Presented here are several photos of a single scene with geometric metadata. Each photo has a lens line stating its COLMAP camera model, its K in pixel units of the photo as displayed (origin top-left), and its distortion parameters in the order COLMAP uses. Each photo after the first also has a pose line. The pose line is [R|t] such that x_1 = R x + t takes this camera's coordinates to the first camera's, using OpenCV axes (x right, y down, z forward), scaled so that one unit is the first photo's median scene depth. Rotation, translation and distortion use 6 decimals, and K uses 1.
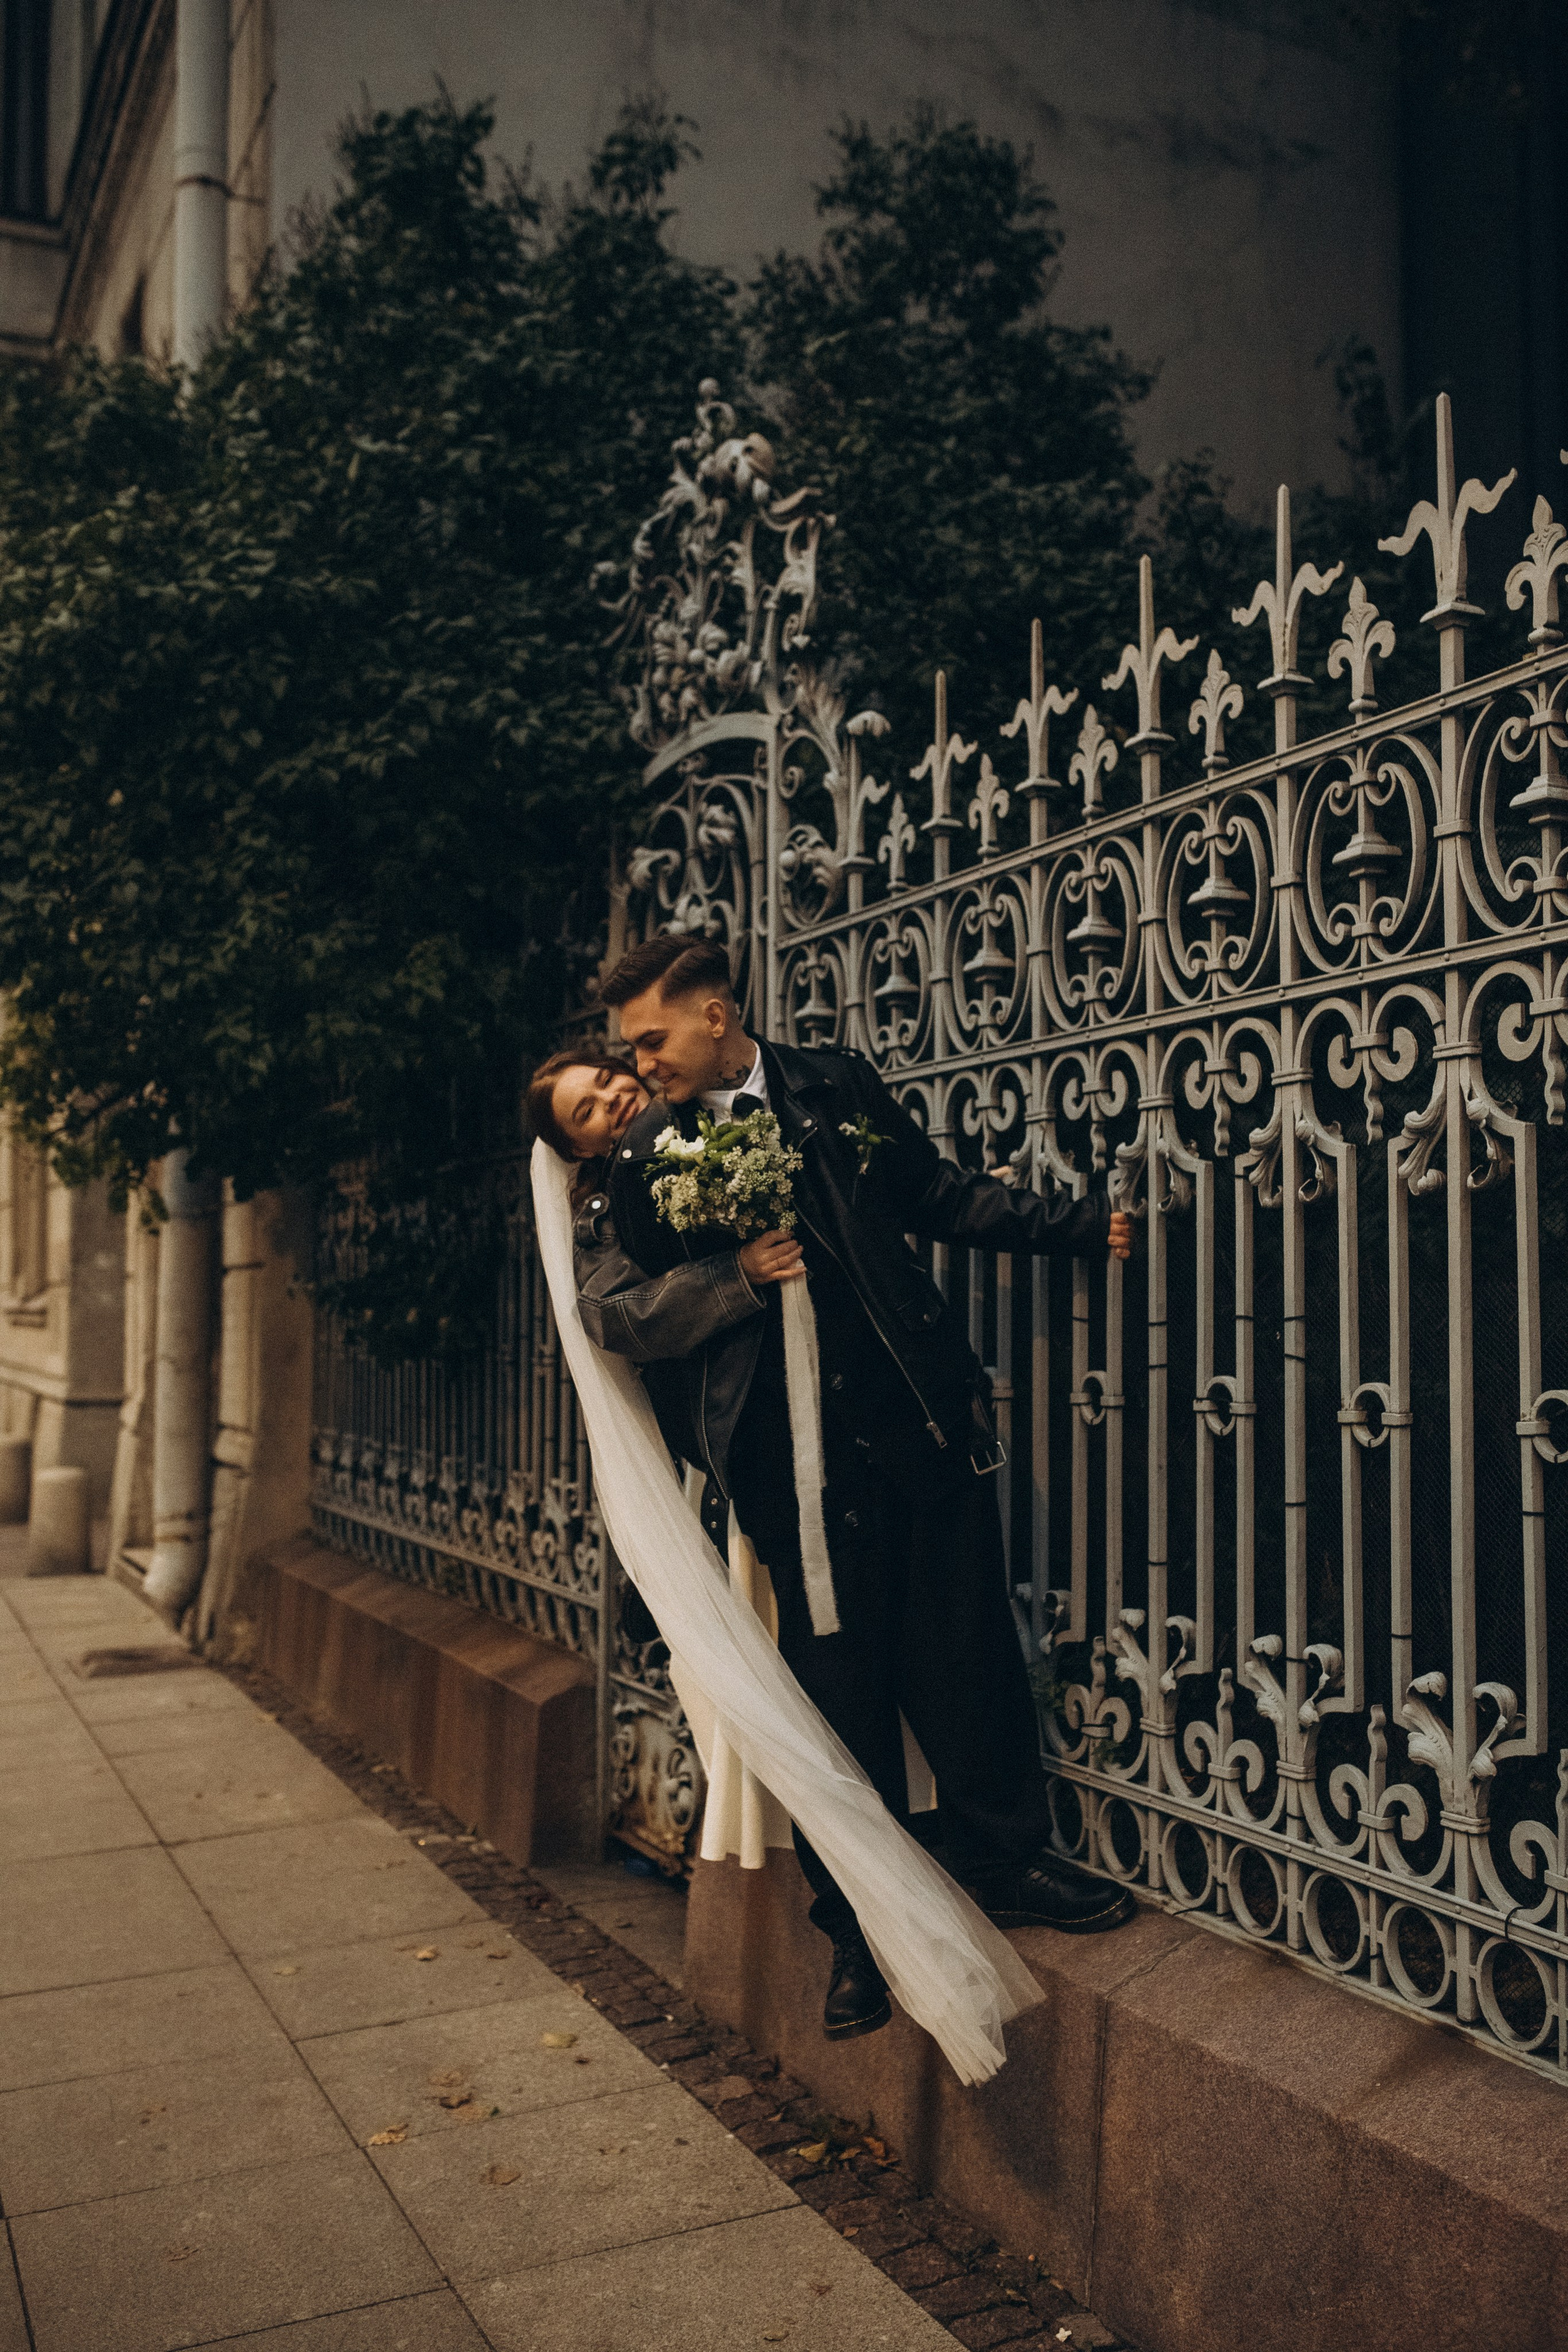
lens RADIAL K [[2277.9, 0, 790.8], [0, 2277.9, 1161.6], [0, 0, 1]] dist [-0.065473, 0.088285]
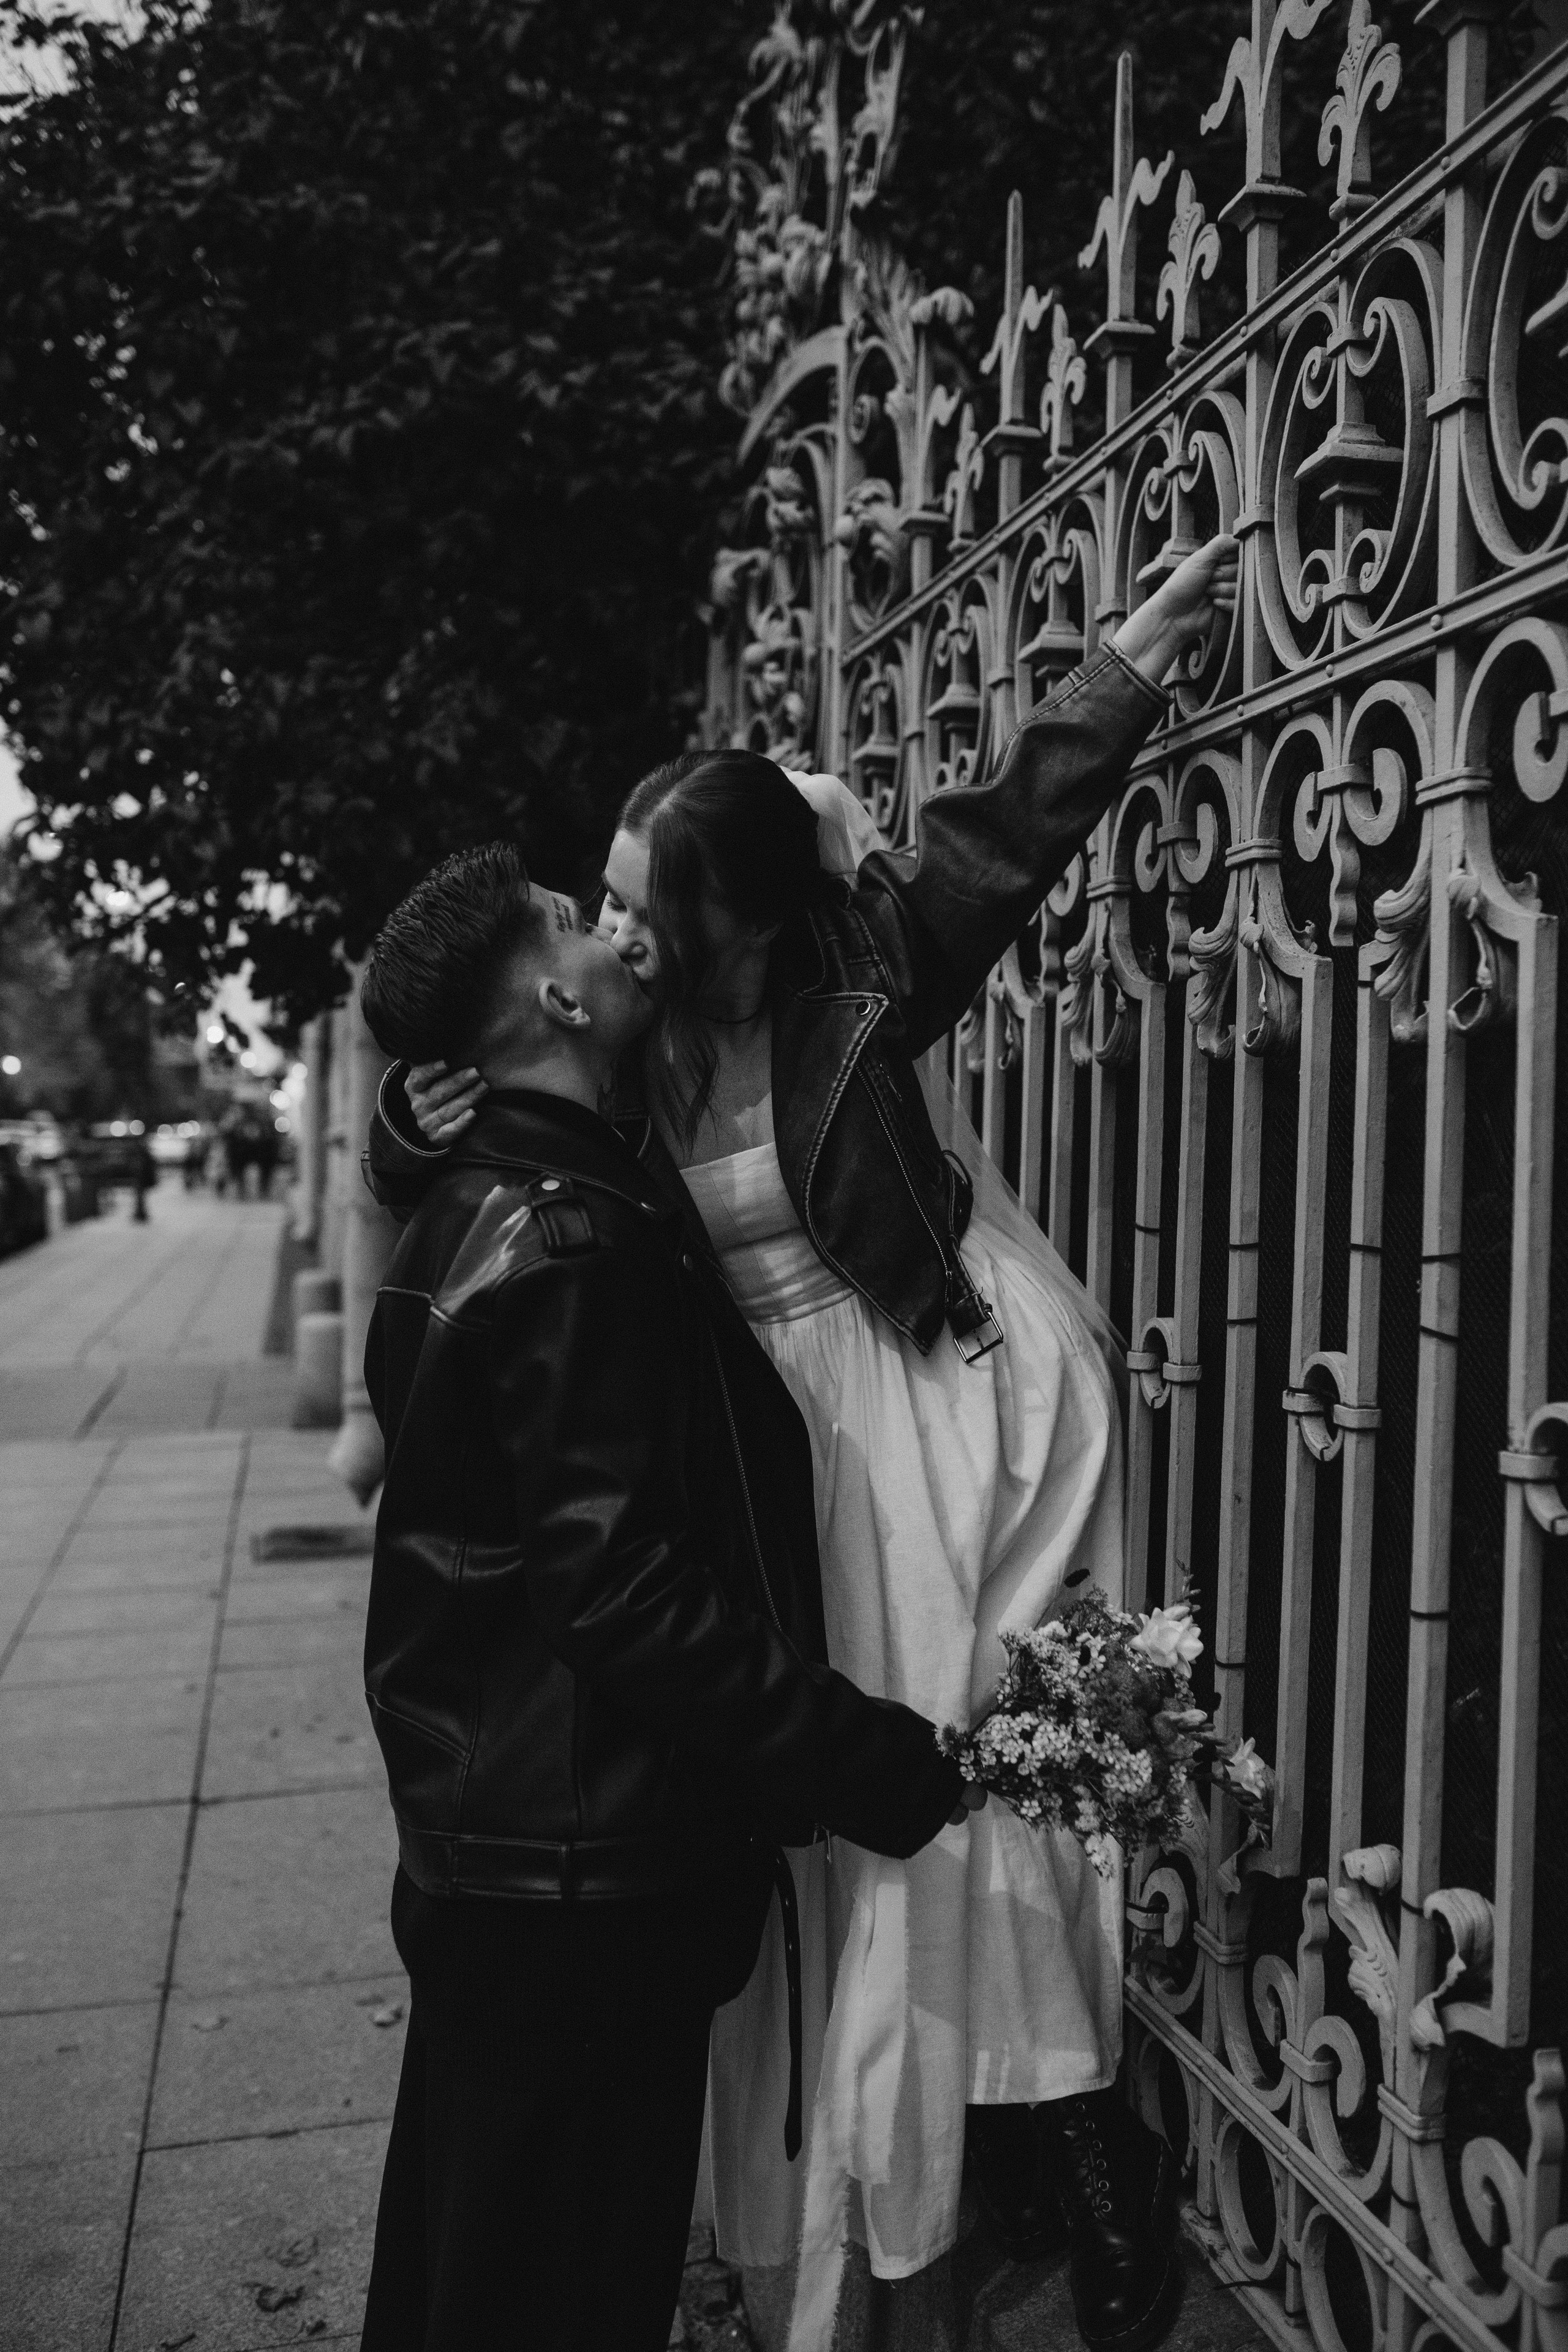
lens RADIAL K [[2253.7, 0, 784.0], [0, 2253.7, 1176.0], [0, 0, 1]] dist [-0.075215, 0.118608]
pose [[0.978127, 0.021629, -0.206883, 0.146214], [-0.005176, 0.996802, 0.079739, 0.008625], [0.207946, -0.076924, 0.975111, 0.383253]]
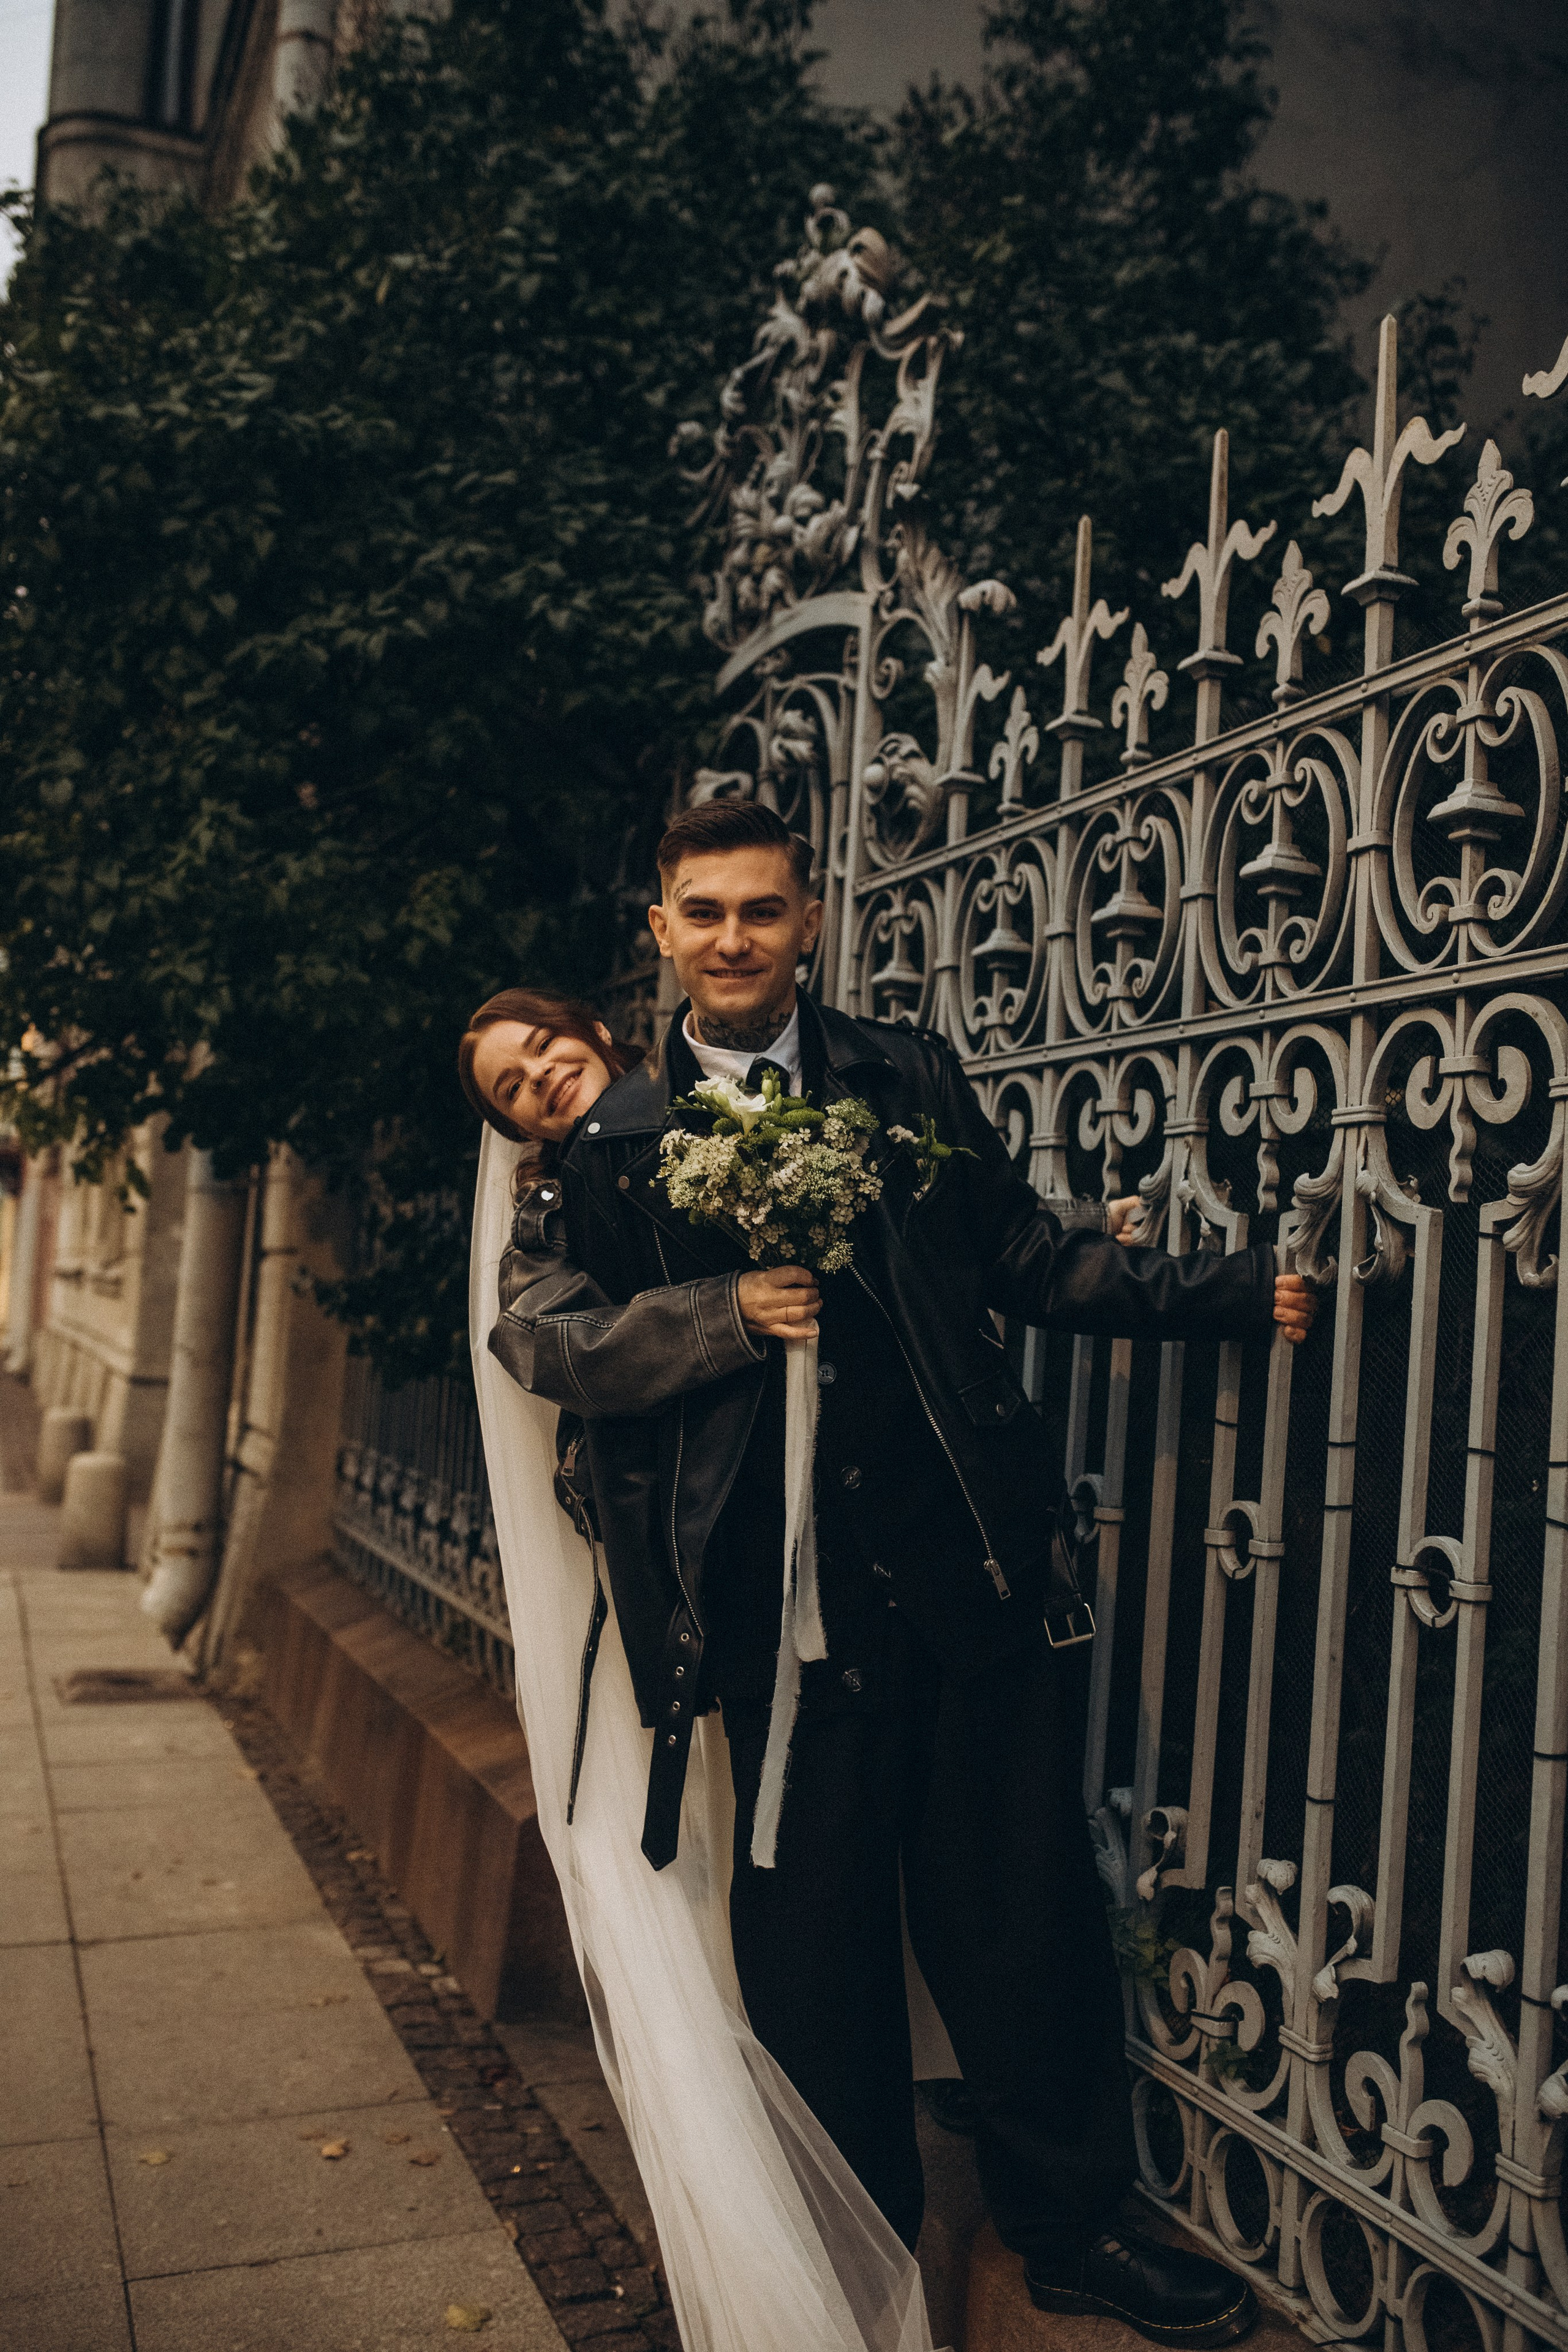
lens RADIAL K [[2251.1, 0, 781.7], [0, 2251.1, 1168.2], [0, 0, 1]] dist [-0.059457, 0.078257]
pose [[0.995791, 0.059892, -0.069375, 0.032975], [-0.059815, 0.998204, 0.003184, -0.002248], [0.069441, 0.000979, 0.997586, 0.288807]]
